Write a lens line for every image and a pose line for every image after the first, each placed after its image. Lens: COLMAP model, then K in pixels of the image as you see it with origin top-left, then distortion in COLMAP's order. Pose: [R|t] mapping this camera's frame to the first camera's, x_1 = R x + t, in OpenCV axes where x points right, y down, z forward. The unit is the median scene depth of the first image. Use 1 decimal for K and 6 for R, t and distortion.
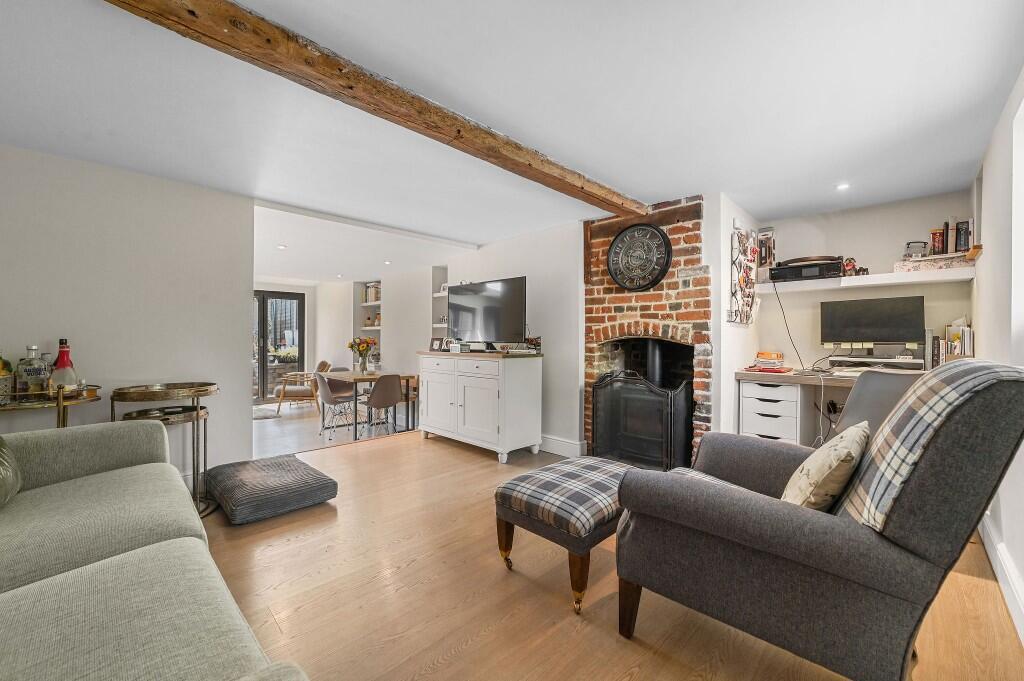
lens RADIAL K [[400.1, 0, 507.7], [0, 400.1, 338.0], [0, 0, 1]] dist [-0.006689, 0.000212]
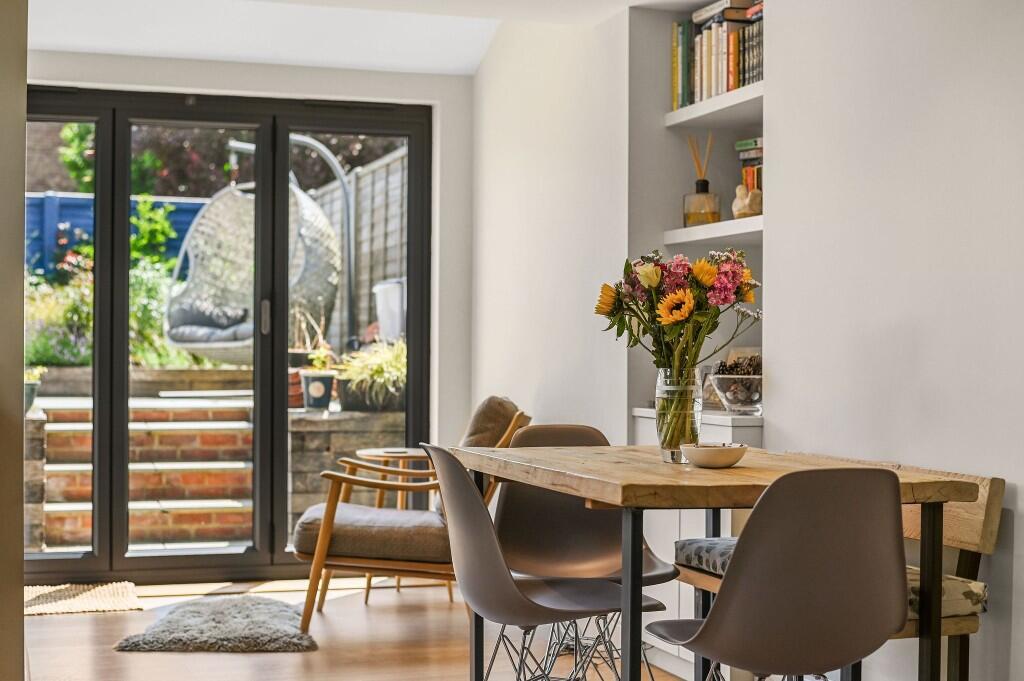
lens RADIAL K [[1499.5, 0, 511.1], [0, 1499.5, 271.2], [0, 0, 1]] dist [-0.130004, -0.057907]
pose [[0.898687, -0.016669, -0.438273, -0.115264], [-0.006982, 0.998607, -0.052298, 0.034728], [0.438534, 0.050059, 0.897319, 0.314292]]
